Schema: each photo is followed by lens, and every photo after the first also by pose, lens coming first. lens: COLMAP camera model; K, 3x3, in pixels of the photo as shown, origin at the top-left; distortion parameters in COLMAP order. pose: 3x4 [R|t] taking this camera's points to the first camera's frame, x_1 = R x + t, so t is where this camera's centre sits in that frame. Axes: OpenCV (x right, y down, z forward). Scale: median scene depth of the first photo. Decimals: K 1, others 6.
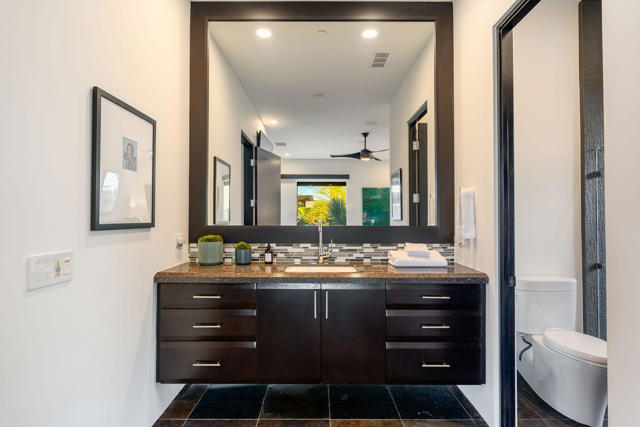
lens RADIAL K [[350.1, 0, 320.7], [0, 350.1, 213.2], [0, 0, 1]] dist [-0.007542, -0.000449]
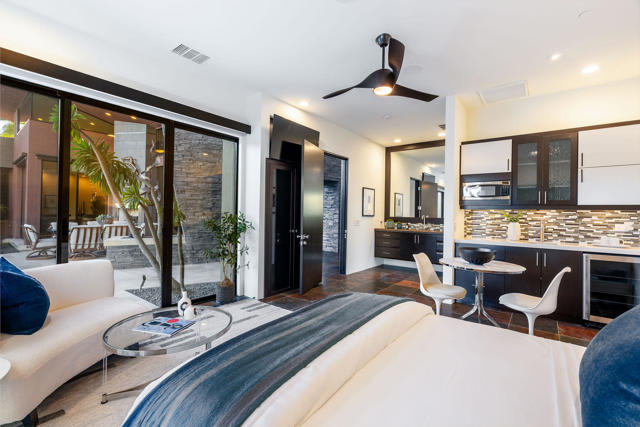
lens RADIAL K [[284.2, 0, 320.7], [0, 284.2, 212.0], [0, 0, 1]] dist [-0.004492, -0.000382]
pose [[0.782629, 0.018387, -0.622217, 0.929136], [-0.011359, 0.999819, 0.015258, -0.045042], [0.622385, -0.004873, 0.782696, -1.683071]]
